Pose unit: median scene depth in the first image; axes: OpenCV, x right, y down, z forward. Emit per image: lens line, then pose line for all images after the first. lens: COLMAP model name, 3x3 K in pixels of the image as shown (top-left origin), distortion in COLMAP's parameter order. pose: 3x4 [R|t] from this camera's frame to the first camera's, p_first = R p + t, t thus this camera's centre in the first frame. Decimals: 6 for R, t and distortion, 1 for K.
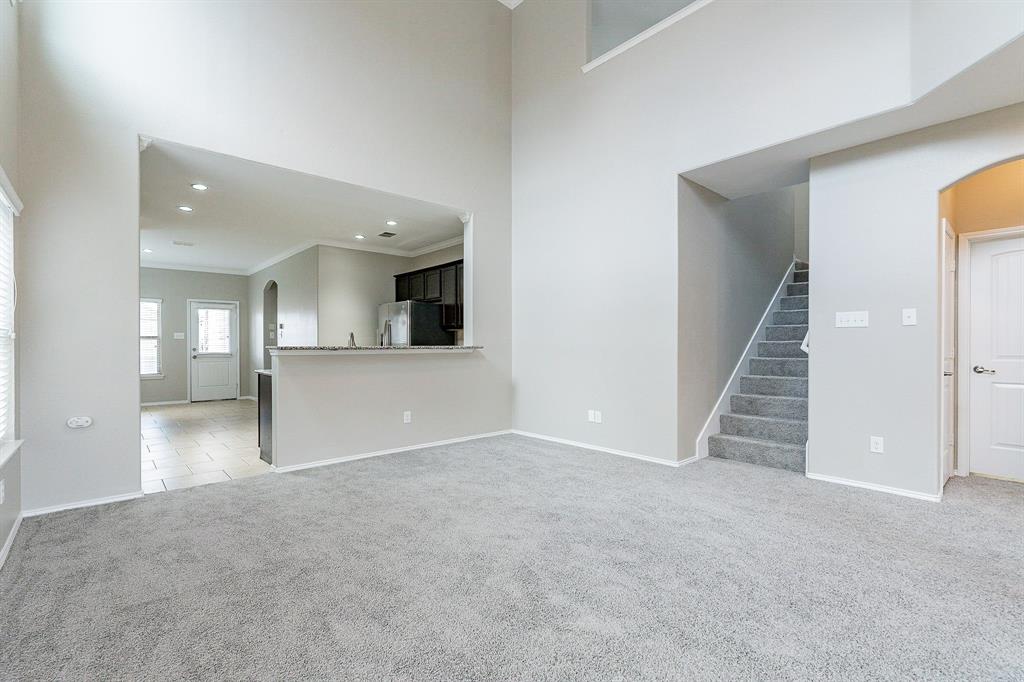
lens RADIAL K [[466.8, 0, 513.0], [0, 466.8, 345.7], [0, 0, 1]] dist [-0.006106, 0.000971]
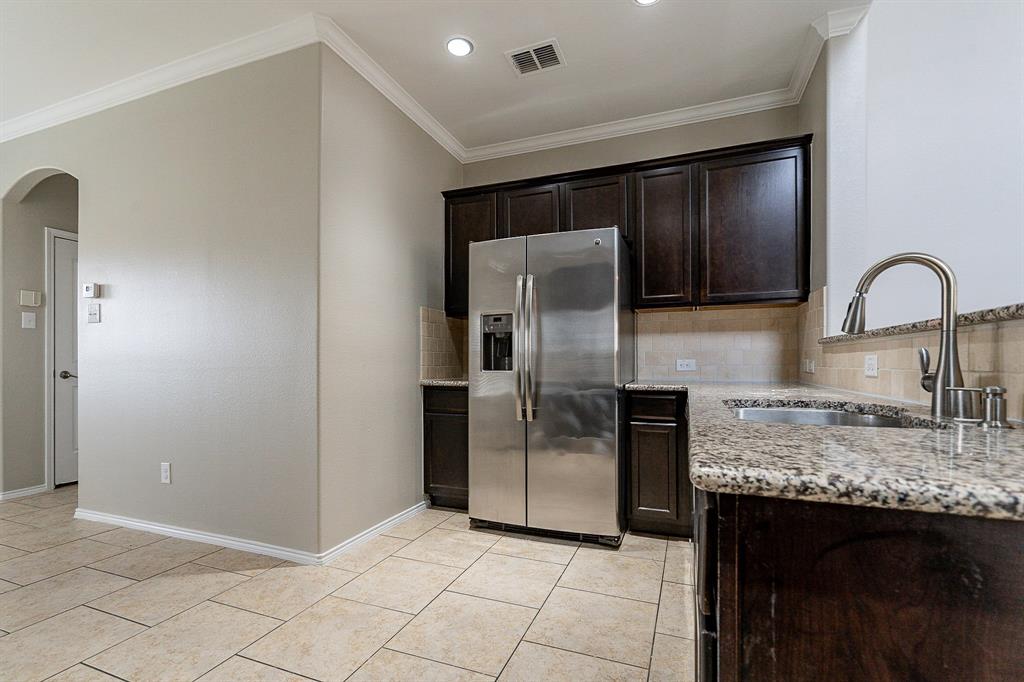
lens RADIAL K [[466.8, 0, 502.7], [0, 466.8, 361.5], [0, 0, 1]] dist [-0.006106, 0.000971]
pose [[0.891580, -0.000536, 0.452863, -0.466408], [0.000495, 1.000000, 0.000210, 0.016785], [-0.452863, 0.000037, 0.891580, 0.647939]]
